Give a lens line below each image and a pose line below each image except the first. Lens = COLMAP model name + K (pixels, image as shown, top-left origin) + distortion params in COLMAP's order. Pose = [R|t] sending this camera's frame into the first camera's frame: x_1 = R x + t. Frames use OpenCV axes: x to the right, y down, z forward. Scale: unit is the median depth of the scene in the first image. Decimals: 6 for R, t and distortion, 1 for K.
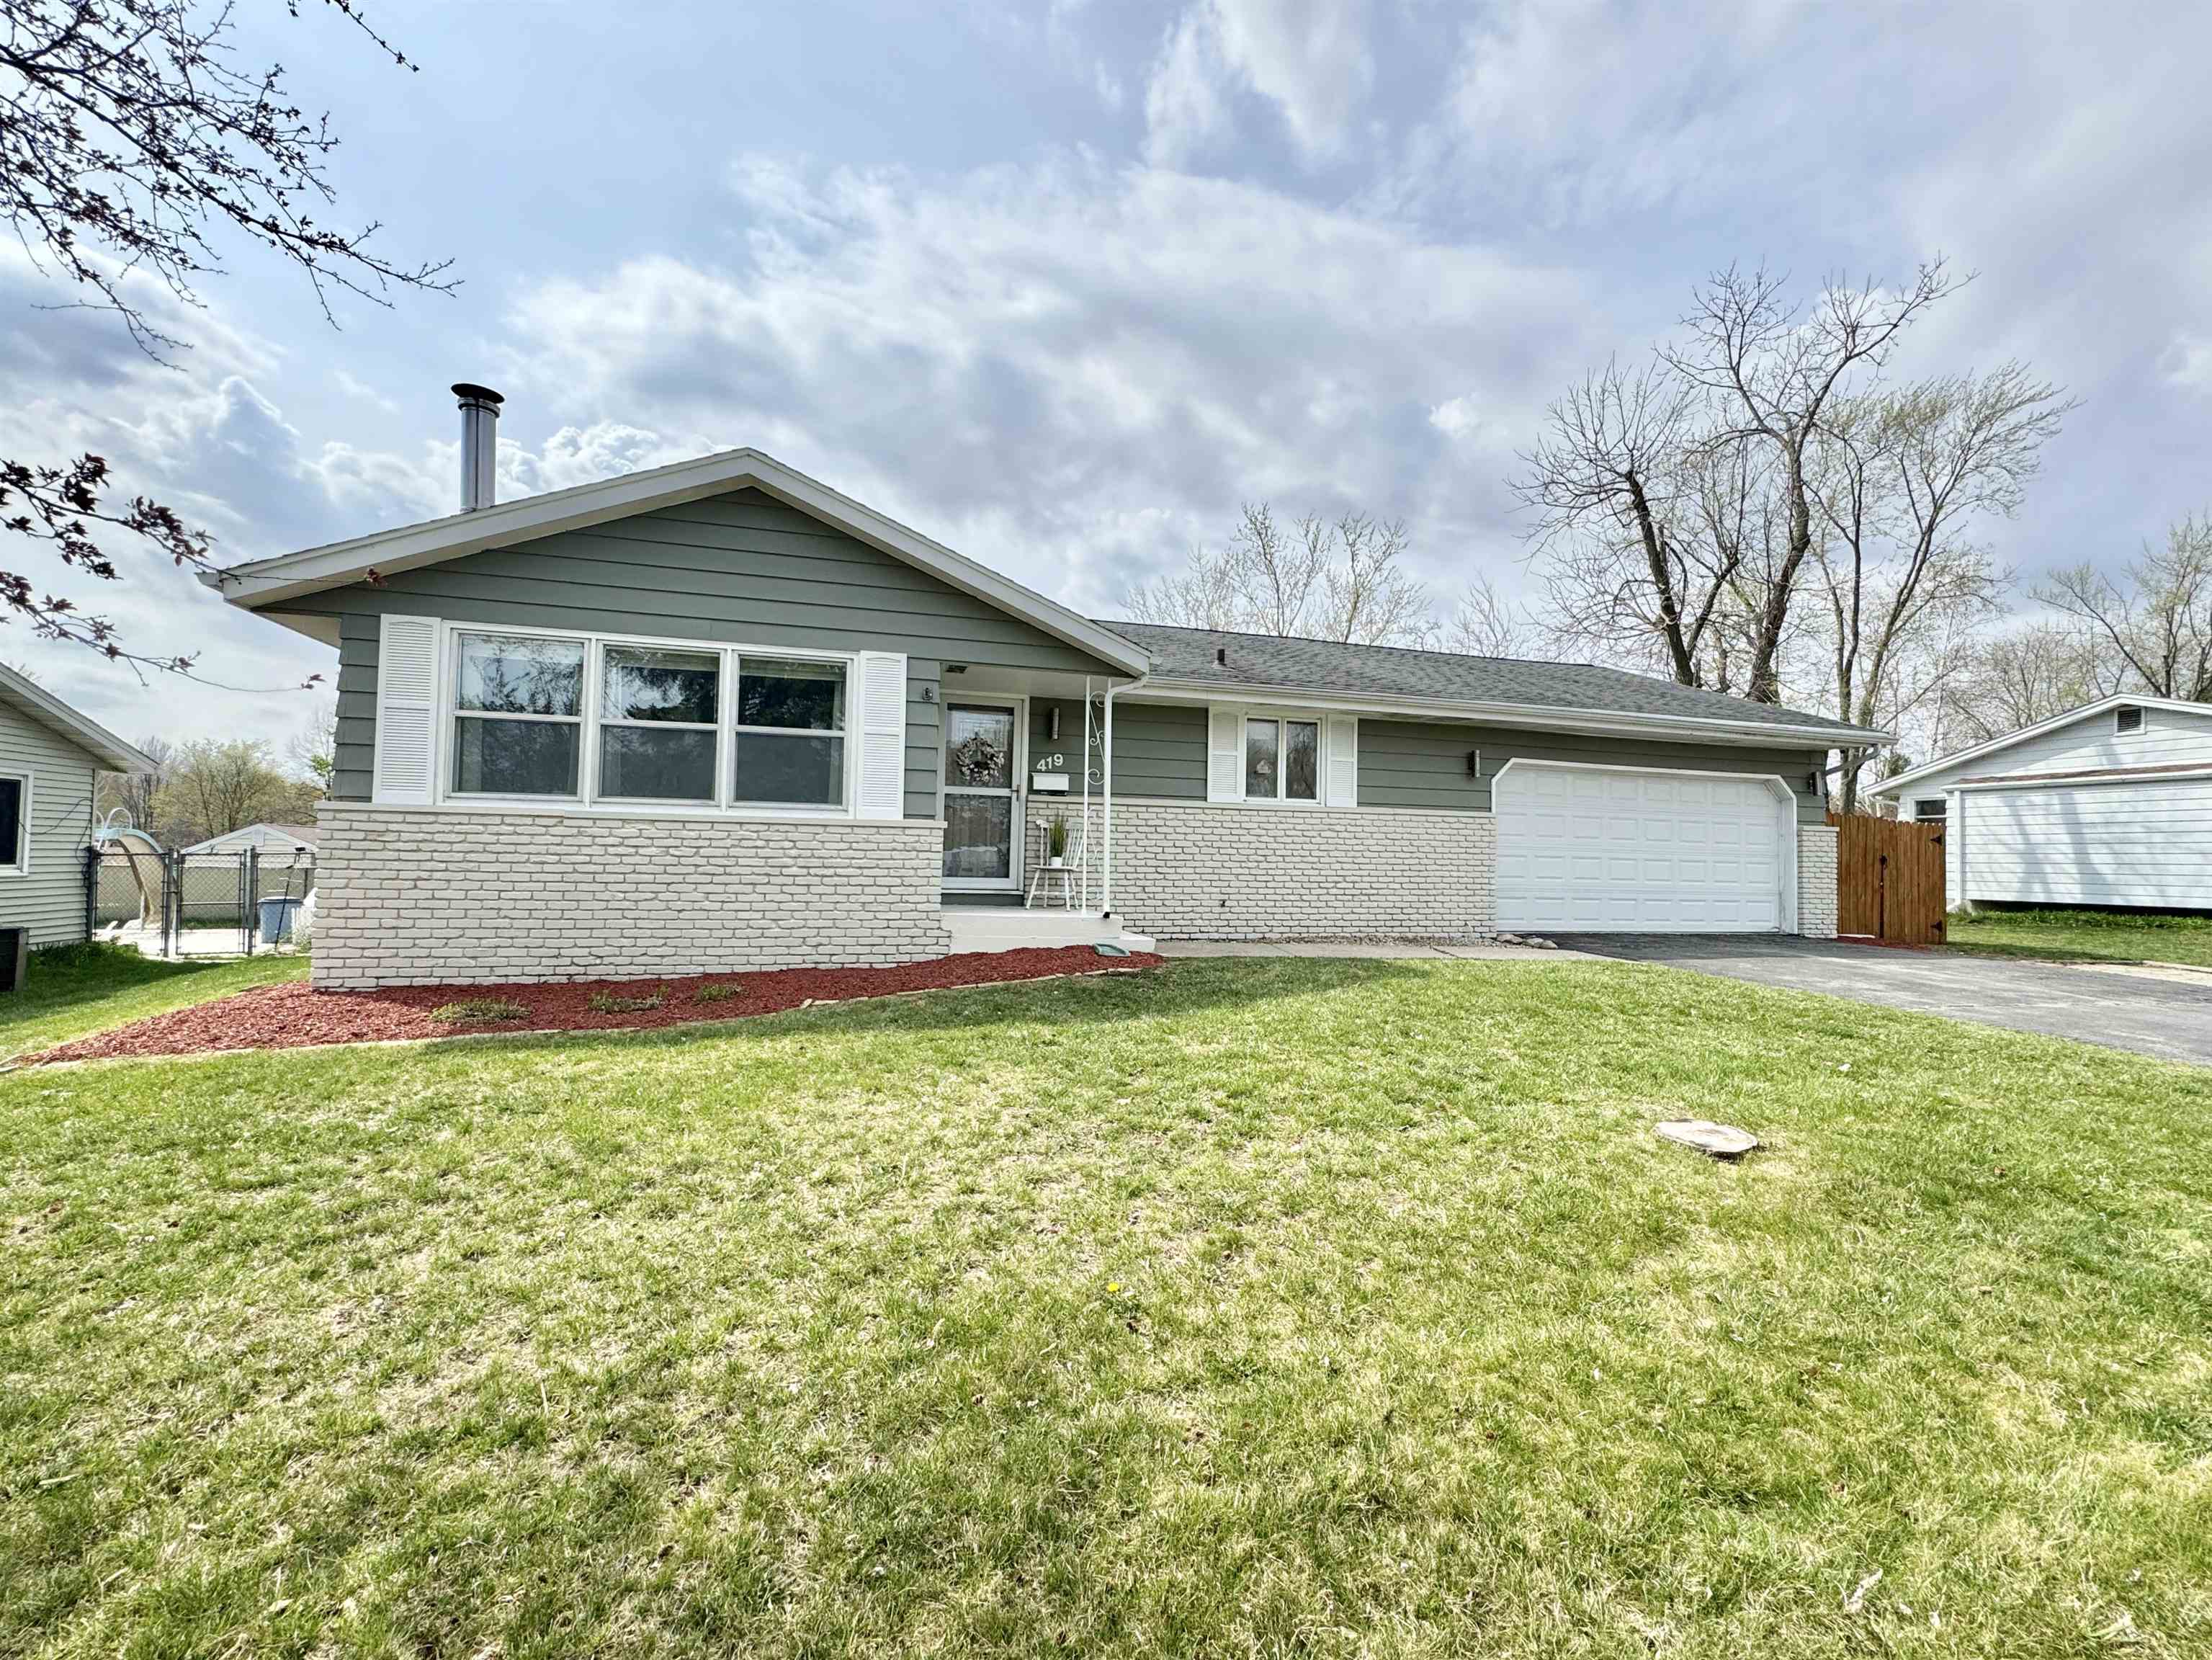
lens RADIAL K [[878.4, 0, 1204.7], [0, 878.4, 835.4], [0, 0, 1]] dist [-0.002722, 0.000191]
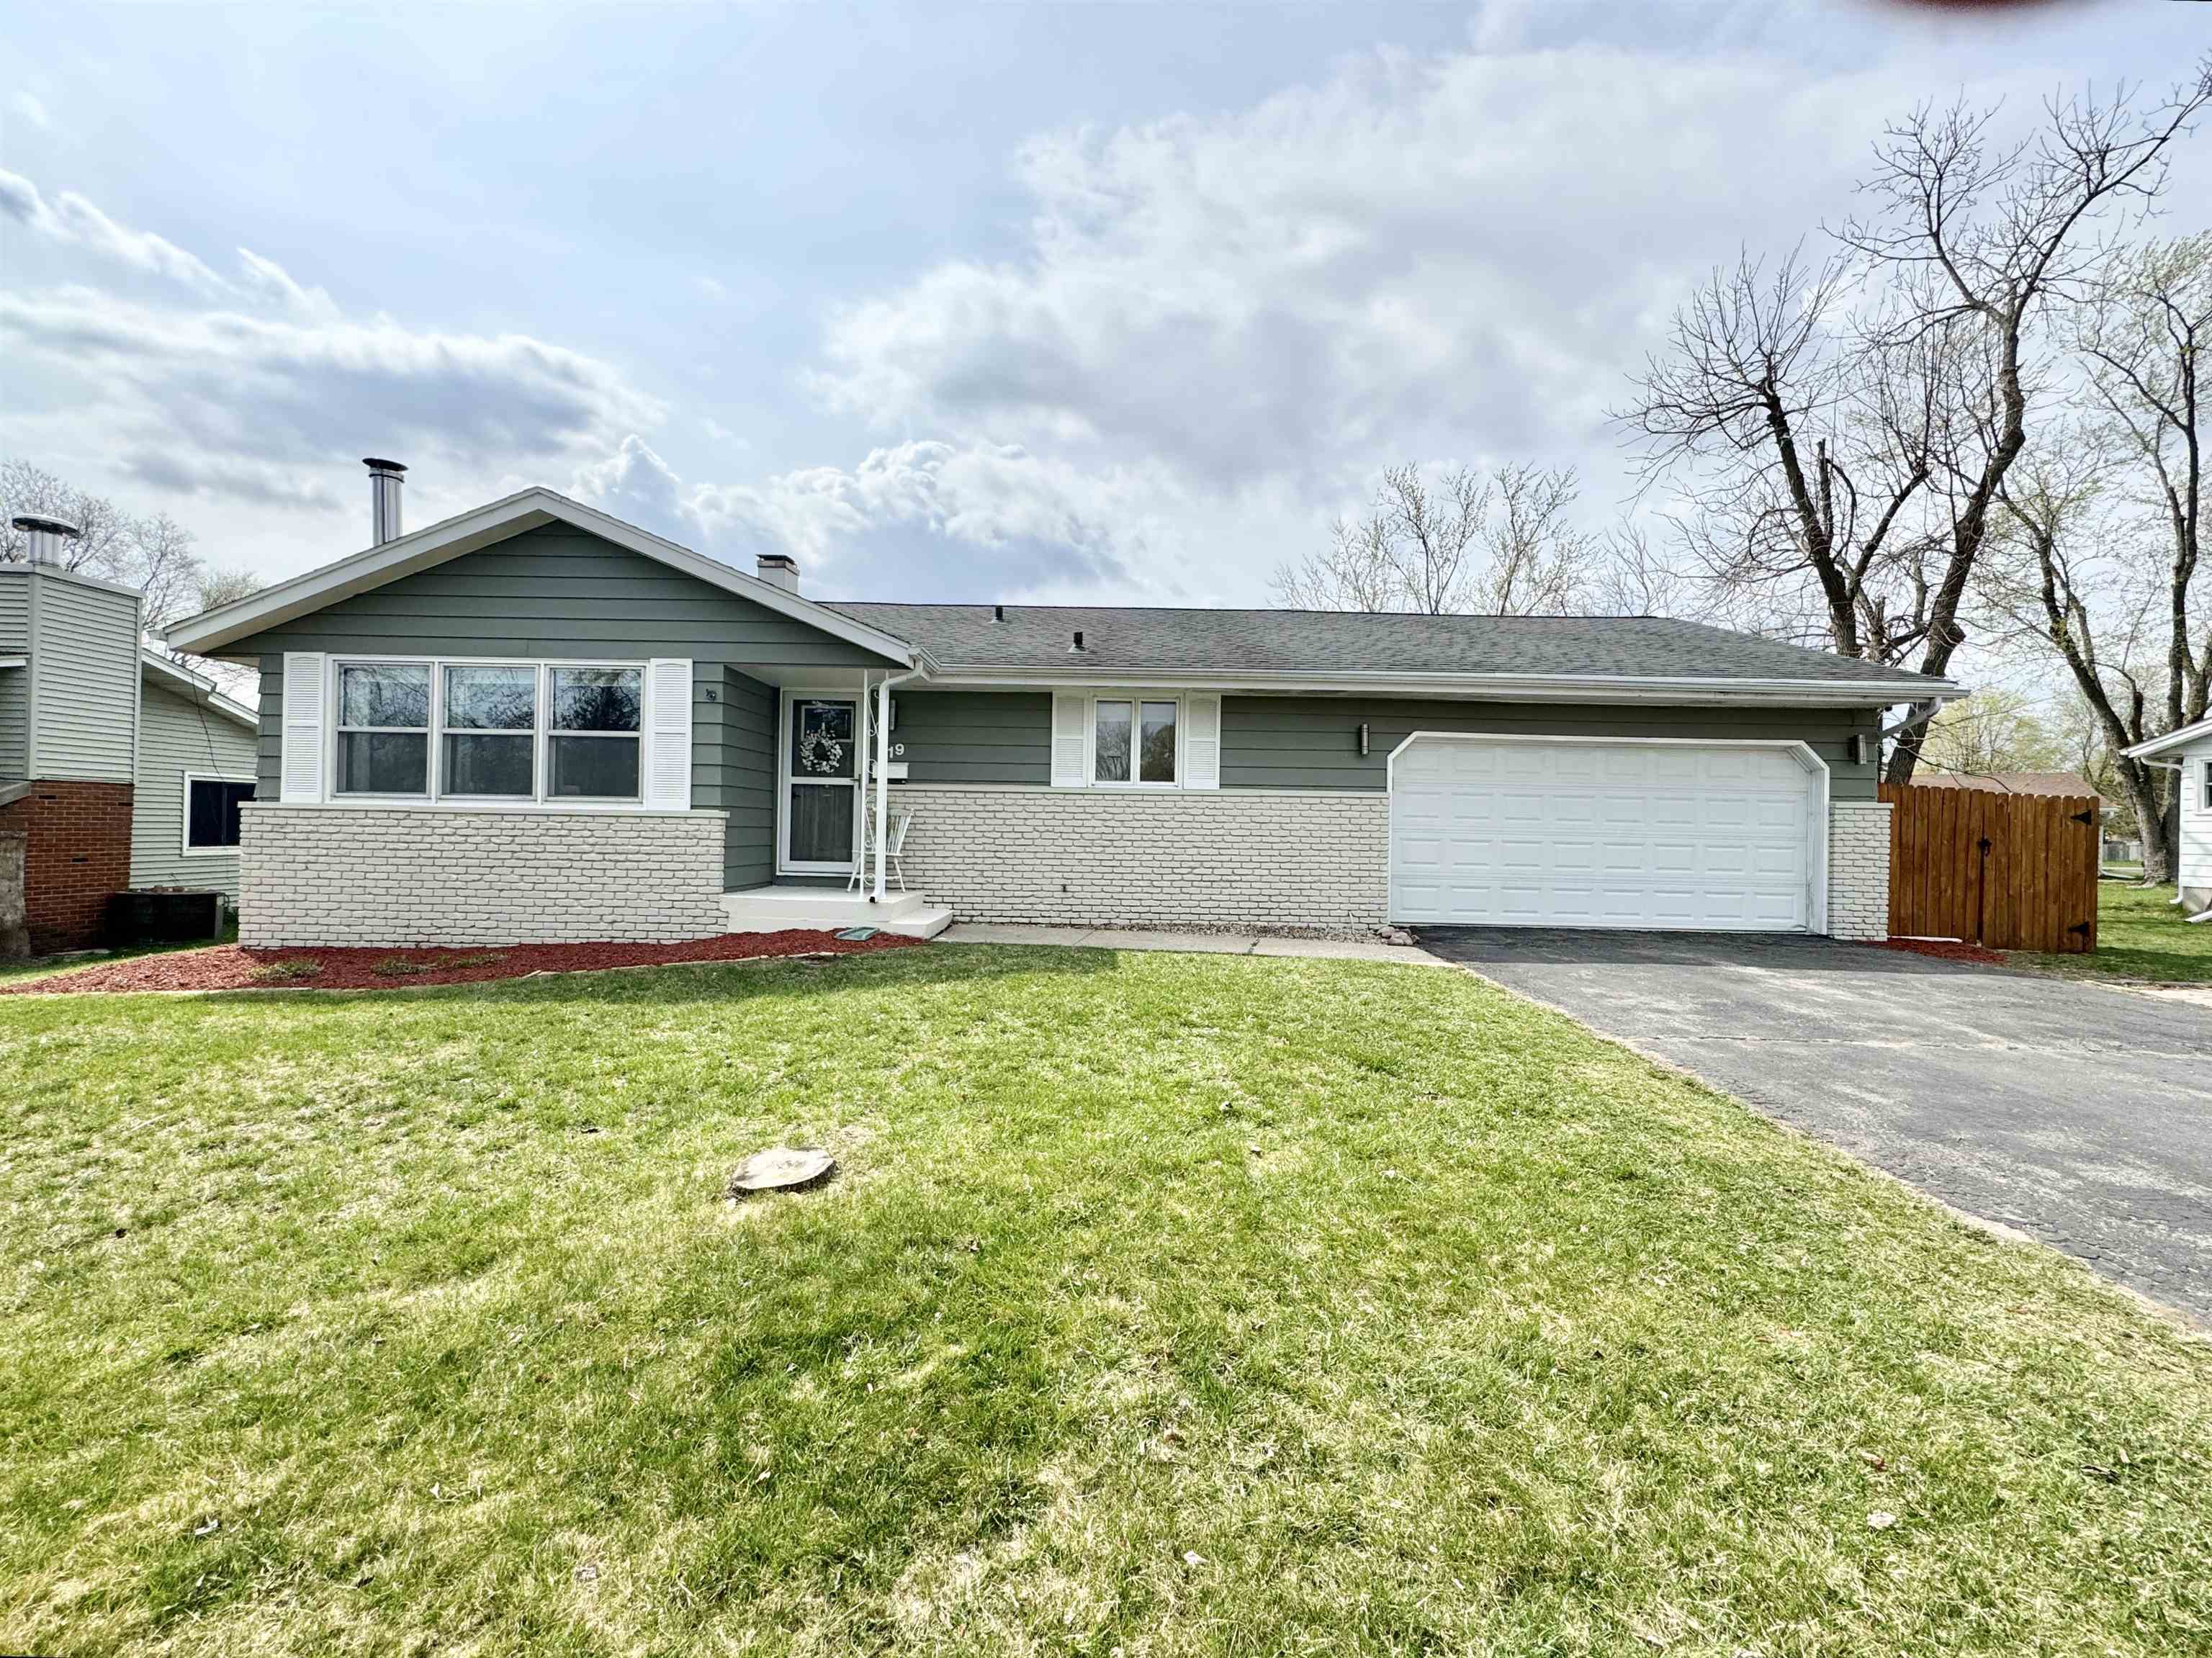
lens RADIAL K [[878.2, 0, 1192.2], [0, 878.2, 835.6], [0, 0, 1]] dist [-0.002722, 0.000191]
pose [[0.964906, -0.001588, -0.262589, 0.544500], [0.008020, 0.999693, 0.023427, -0.006626], [0.262471, -0.024711, 0.964623, 0.100328]]
